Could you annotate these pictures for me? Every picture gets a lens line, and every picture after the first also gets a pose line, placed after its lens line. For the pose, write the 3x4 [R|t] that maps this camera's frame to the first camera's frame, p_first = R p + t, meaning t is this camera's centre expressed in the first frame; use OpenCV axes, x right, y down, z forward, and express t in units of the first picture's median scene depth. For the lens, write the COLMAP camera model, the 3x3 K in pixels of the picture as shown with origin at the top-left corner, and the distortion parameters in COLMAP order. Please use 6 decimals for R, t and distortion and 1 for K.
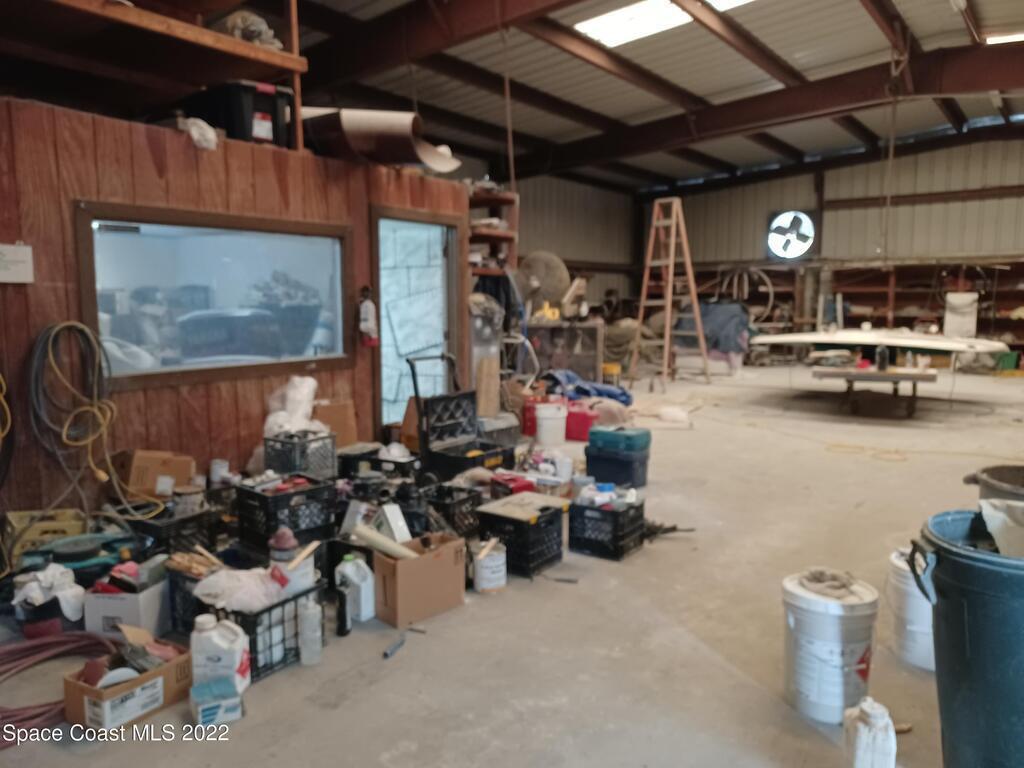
lens RADIAL K [[743.1, 0, 501.5], [0, 743.1, 372.1], [0, 0, 1]] dist [0.024464, -0.011557]
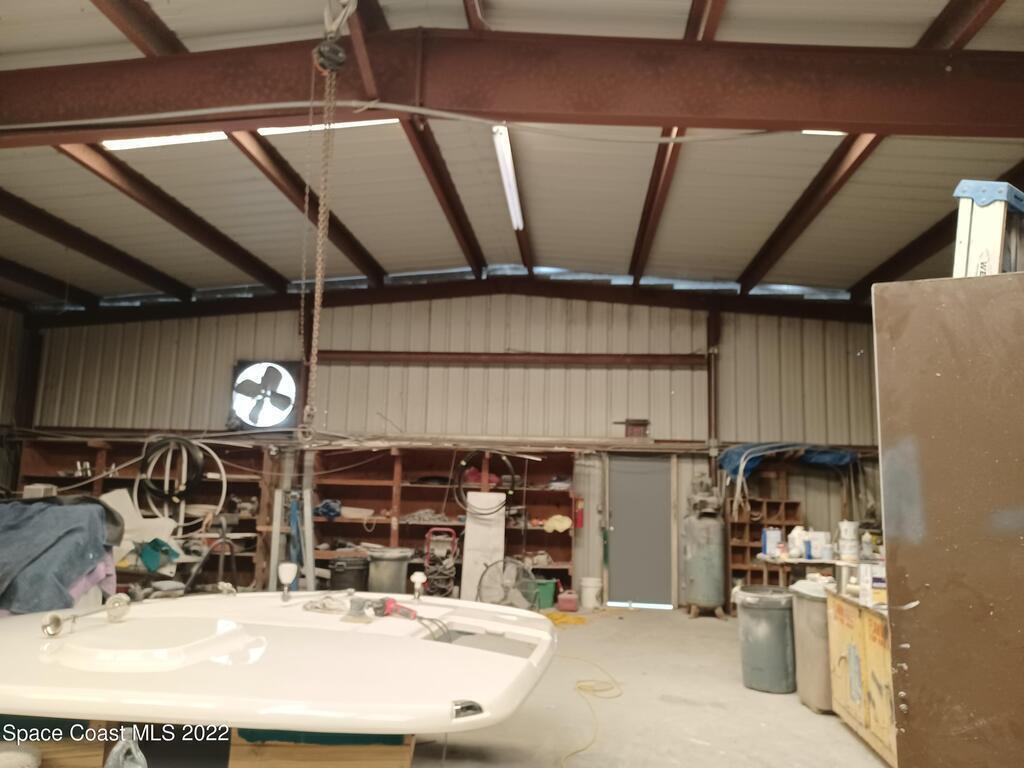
lens RADIAL K [[743.1, 0, 469.2], [0, 743.1, 369.0], [0, 0, 1]] dist [0.024464, -0.011557]
pose [[0.875788, 0.103082, 0.471560, 0.254490], [0.015940, 0.970222, -0.241693, -0.048105], [-0.482432, 0.219188, 0.848066, 0.382196]]
